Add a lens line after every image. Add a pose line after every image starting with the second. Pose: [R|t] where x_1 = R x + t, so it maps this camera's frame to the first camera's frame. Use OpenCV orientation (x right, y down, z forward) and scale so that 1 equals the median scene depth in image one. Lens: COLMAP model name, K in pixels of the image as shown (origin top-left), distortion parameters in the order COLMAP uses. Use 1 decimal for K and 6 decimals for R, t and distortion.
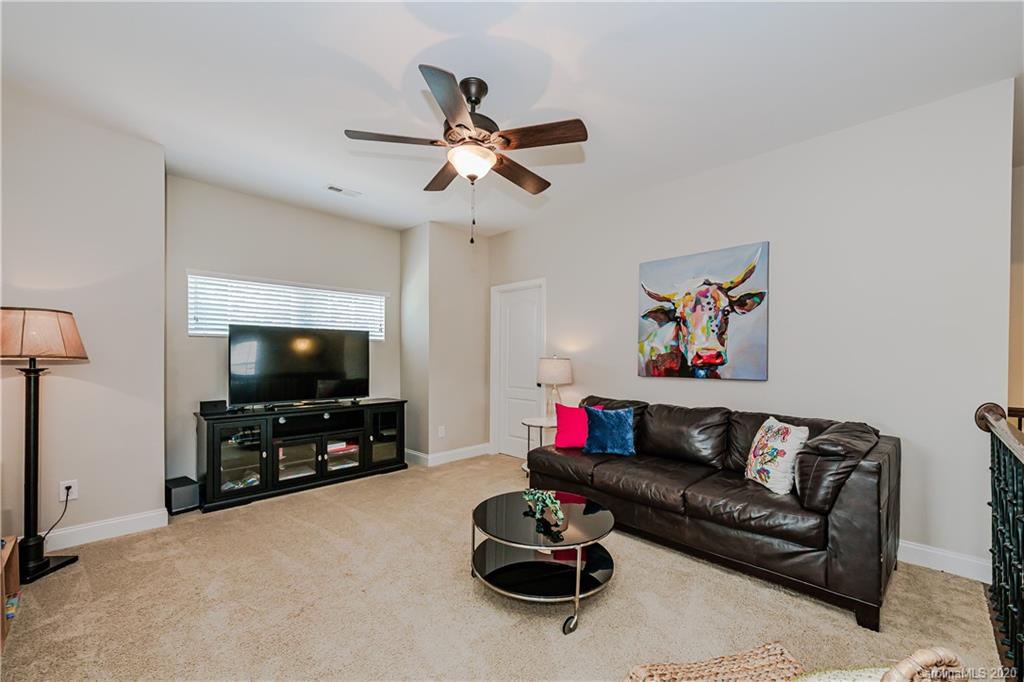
lens RADIAL K [[410.1, 0, 523.9], [0, 410.1, 354.8], [0, 0, 1]] dist [0.001437, 0.000143]
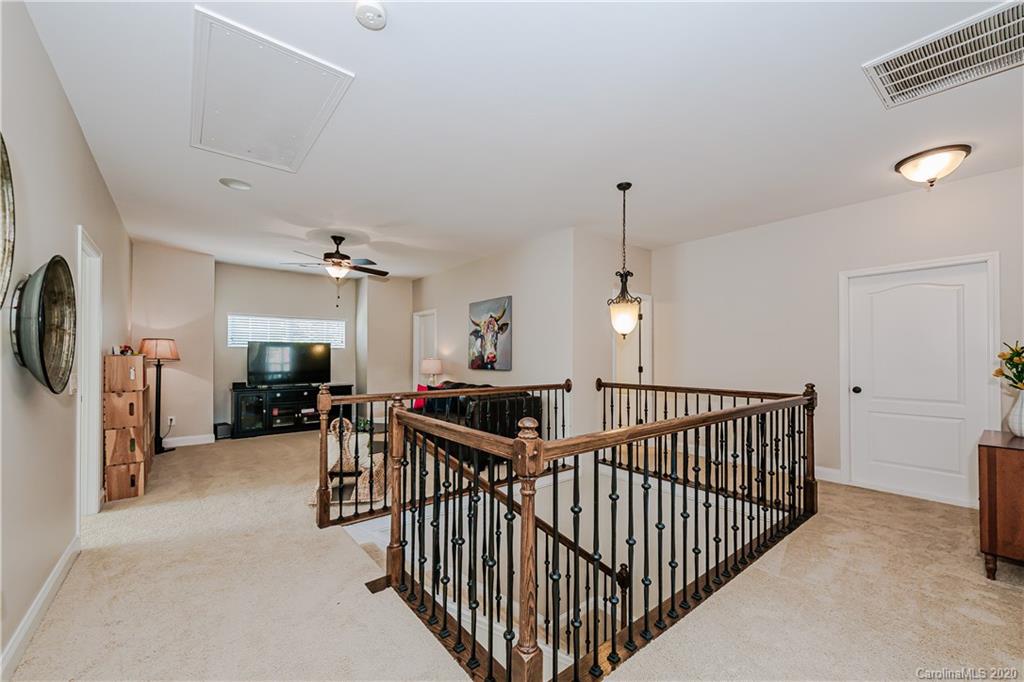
lens RADIAL K [[421.3, 0, 534.8], [0, 421.3, 347.6], [0, 0, 1]] dist [0.000684, 0.000124]
pose [[0.994426, -0.007595, -0.105161, 0.821188], [0.005508, 0.999782, -0.020120, -0.000738], [0.105291, 0.019428, 0.994252, -0.806879]]
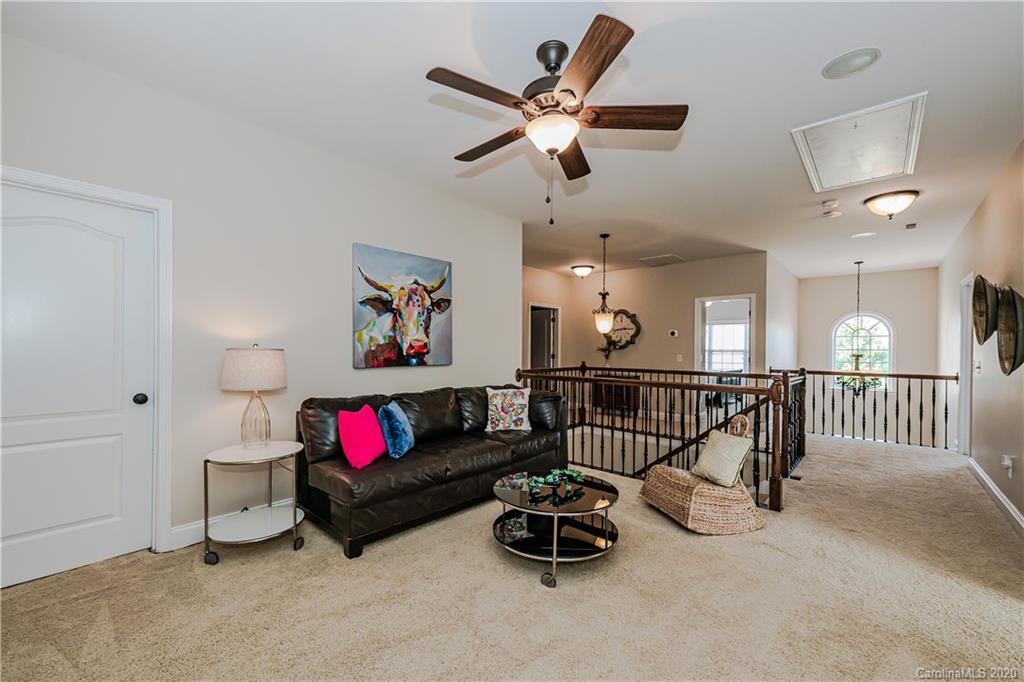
lens RADIAL K [[410.1, 0, 523.9], [0, 410.1, 354.8], [0, 0, 1]] dist [0.001437, 0.000143]
pose [[-0.046414, -0.012780, 0.998841, -0.706067], [-0.003538, 0.999914, 0.012629, 0.010846], [-0.998916, -0.002948, -0.046455, 0.745193]]
